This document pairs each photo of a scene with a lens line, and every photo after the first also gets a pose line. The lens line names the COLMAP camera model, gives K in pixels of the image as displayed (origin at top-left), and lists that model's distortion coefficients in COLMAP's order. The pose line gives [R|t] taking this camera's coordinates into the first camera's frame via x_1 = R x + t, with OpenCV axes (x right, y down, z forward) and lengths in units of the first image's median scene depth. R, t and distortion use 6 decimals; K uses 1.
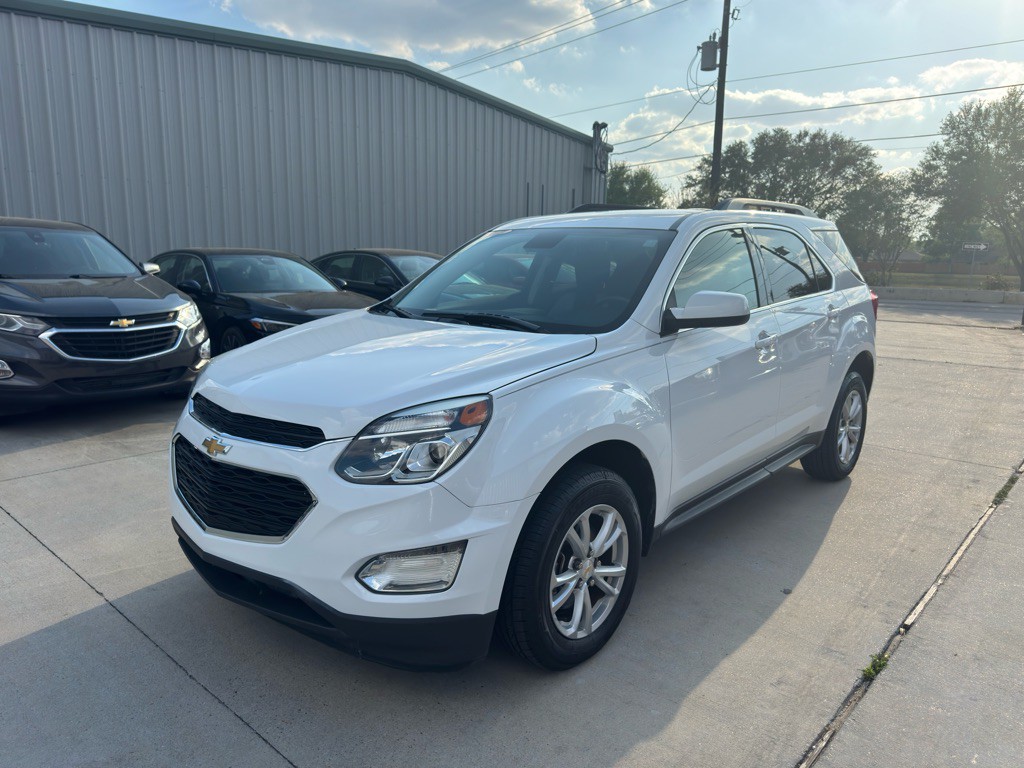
lens RADIAL K [[729.9, 0, 506.6], [0, 729.9, 392.0], [0, 0, 1]] dist [0.017491, -0.020857]
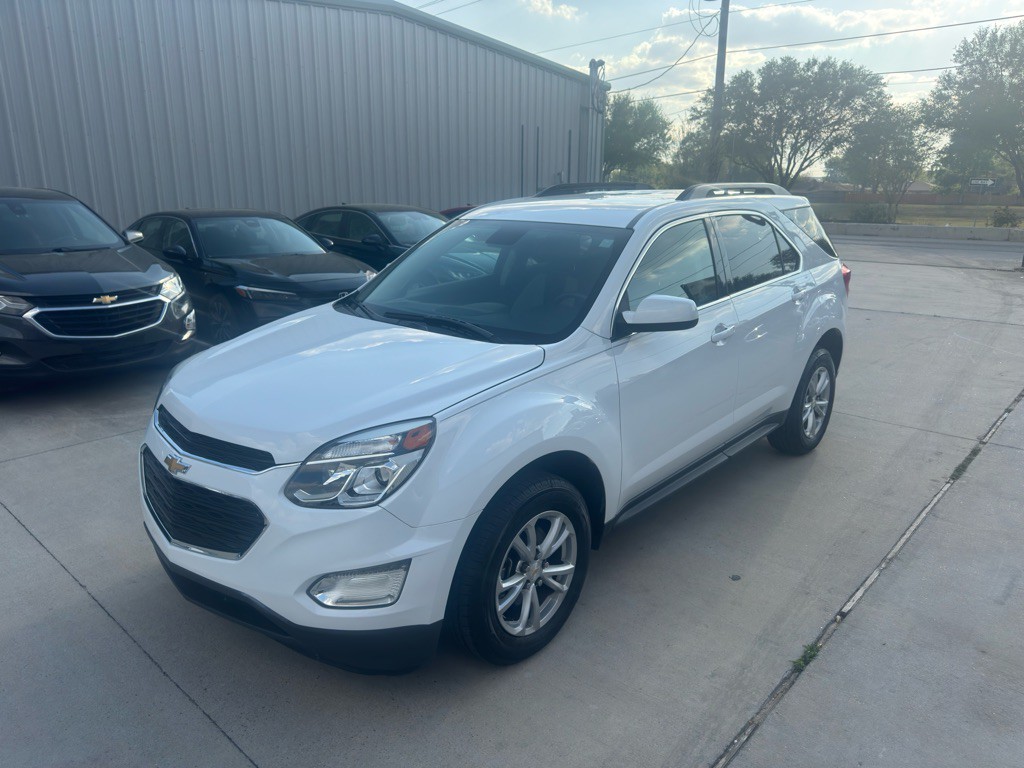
lens RADIAL K [[729.9, 0, 507.6], [0, 729.9, 388.0], [0, 0, 1]] dist [0.017491, -0.020857]
pose [[0.999937, -0.009564, -0.005848, 0.045273], [0.010006, 0.996668, 0.080954, -0.061333], [0.005054, -0.081008, 0.996701, -0.018973]]
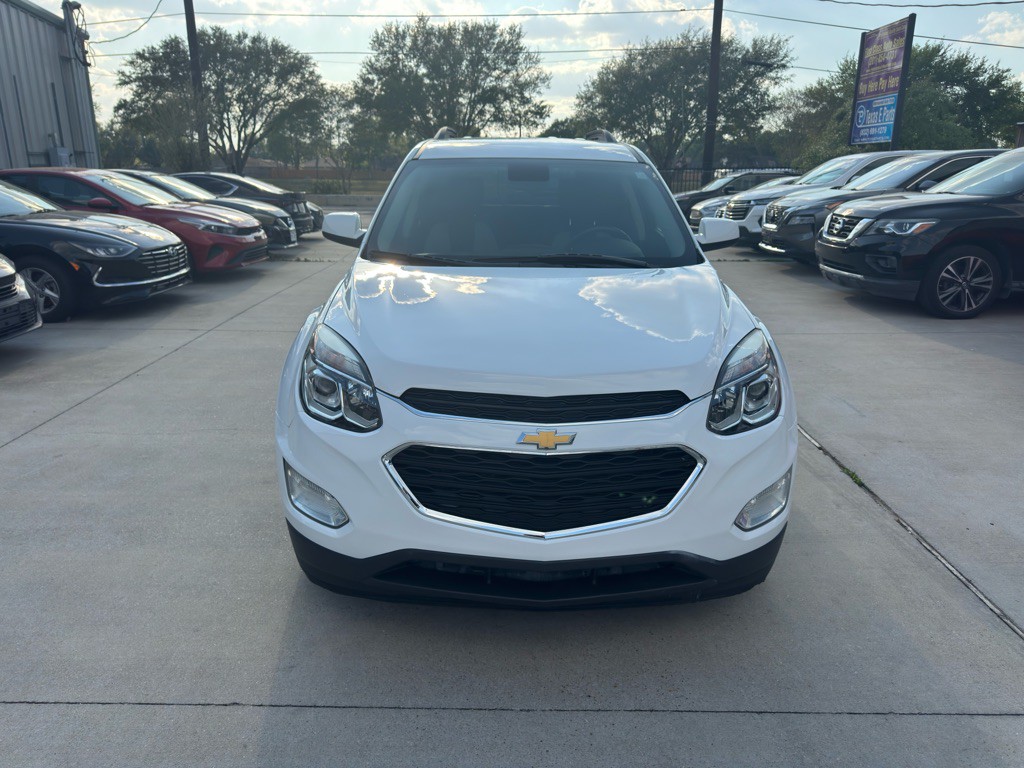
lens RADIAL K [[729.9, 0, 513.5], [0, 729.9, 385.2], [0, 0, 1]] dist [0.017491, -0.020857]
pose [[0.737149, -0.201117, 0.645107, -0.509030], [0.128355, 0.978975, 0.158535, -0.067112], [-0.663427, -0.034061, 0.747465, 0.212596]]
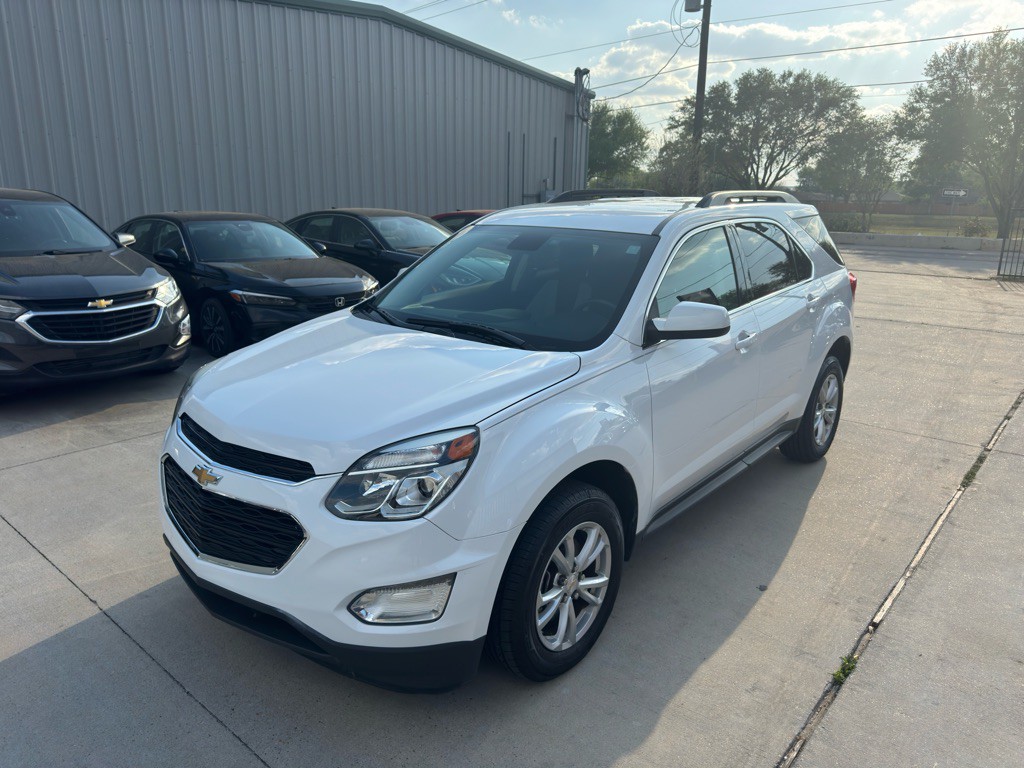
lens RADIAL K [[729.9, 0, 506.5], [0, 729.9, 381.6], [0, 0, 1]] dist [0.017491, -0.020857]
pose [[0.999663, -0.007765, 0.024790, -0.003022], [0.006137, 0.997859, 0.065112, -0.063026], [-0.025243, -0.064938, 0.997570, -0.006479]]
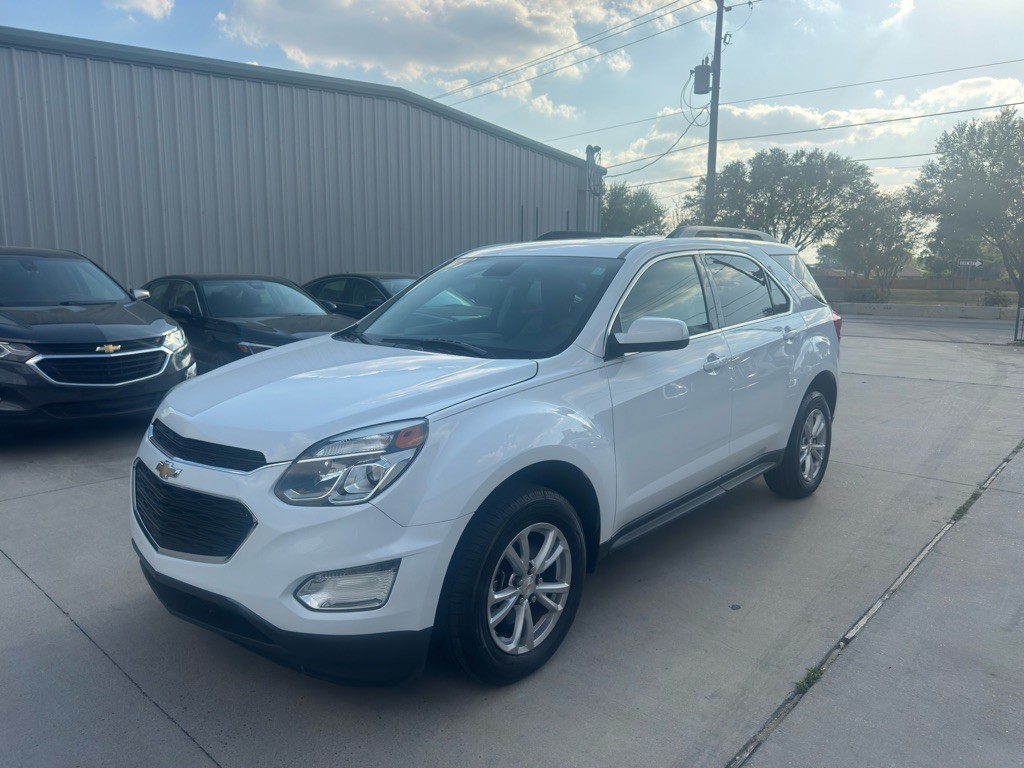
lens RADIAL K [[729.9, 0, 509.0], [0, 729.9, 386.5], [0, 0, 1]] dist [0.017491, -0.020857]
pose [[0.999958, -0.008063, -0.004377, 0.051164], [0.007913, 0.999410, -0.033412, -0.003385], [0.004644, 0.033376, 0.999432, -0.025519]]
